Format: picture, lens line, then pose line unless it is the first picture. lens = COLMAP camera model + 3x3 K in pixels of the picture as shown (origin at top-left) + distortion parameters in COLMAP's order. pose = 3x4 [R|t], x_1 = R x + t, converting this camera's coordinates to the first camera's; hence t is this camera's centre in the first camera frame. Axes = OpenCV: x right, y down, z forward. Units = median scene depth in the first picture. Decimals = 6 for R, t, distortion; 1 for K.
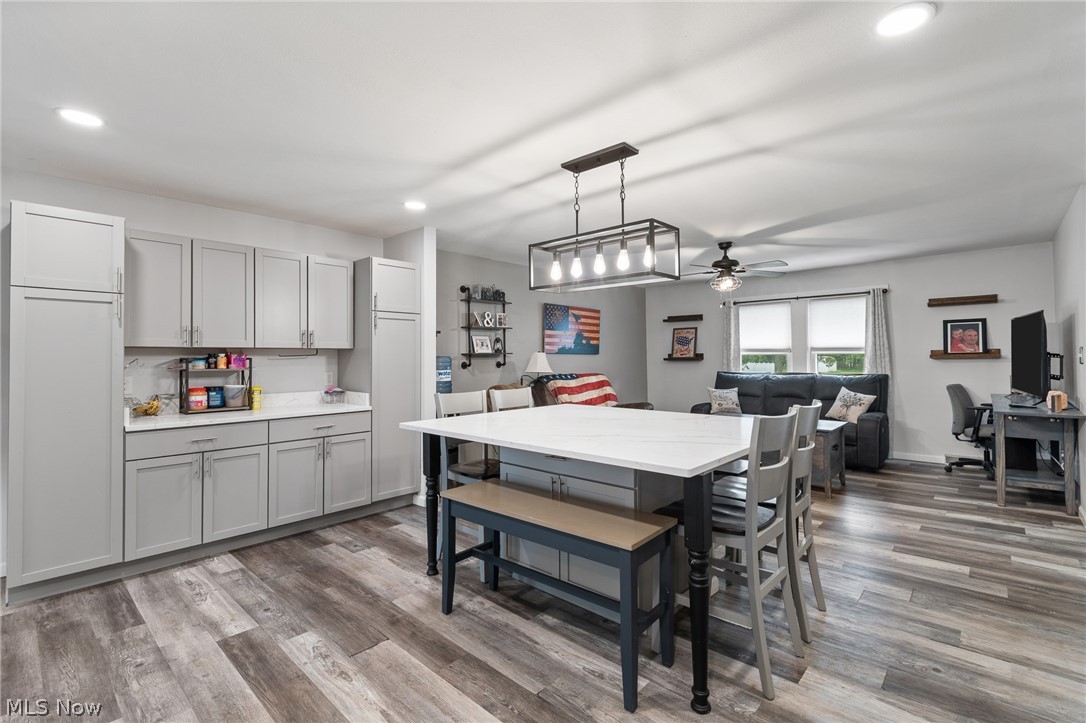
lens RADIAL K [[493.5, 0, 537.2], [0, 493.5, 356.8], [0, 0, 1]] dist [0.004432, -0.000288]
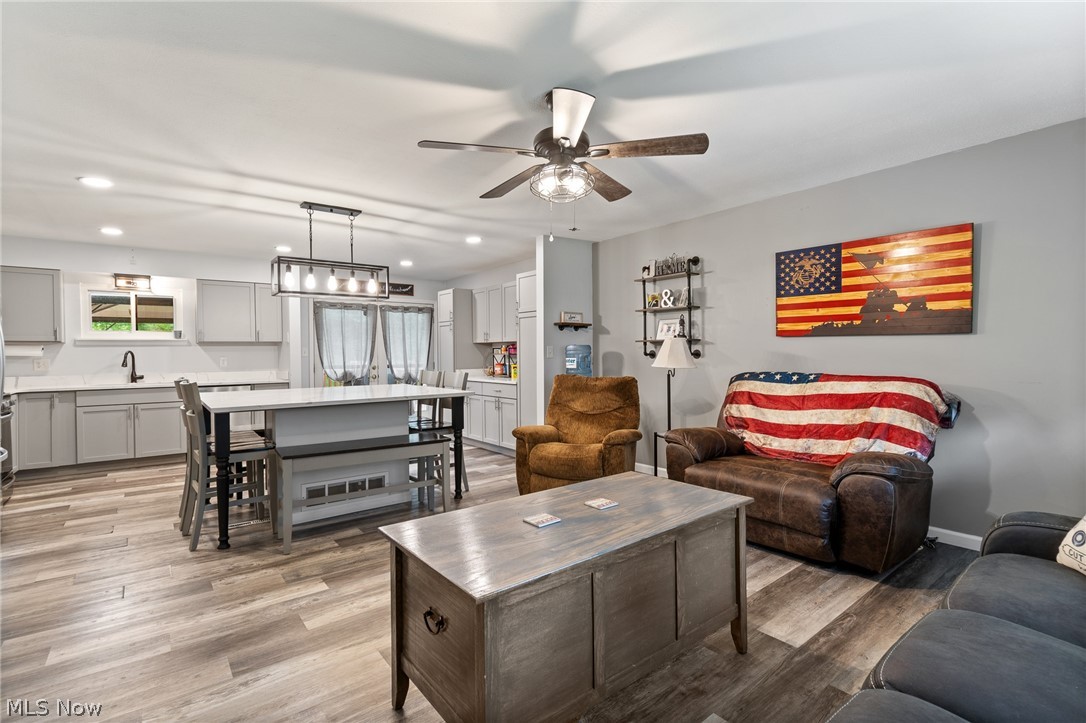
lens RADIAL K [[493.5, 0, 536.3], [0, 493.5, 358.5], [0, 0, 1]] dist [0.004432, -0.000288]
pose [[-0.151585, 0.013261, -0.988355, 0.742427], [0.002877, 0.999912, 0.012975, 0.011951], [0.988440, -0.000876, -0.151609, 0.911742]]
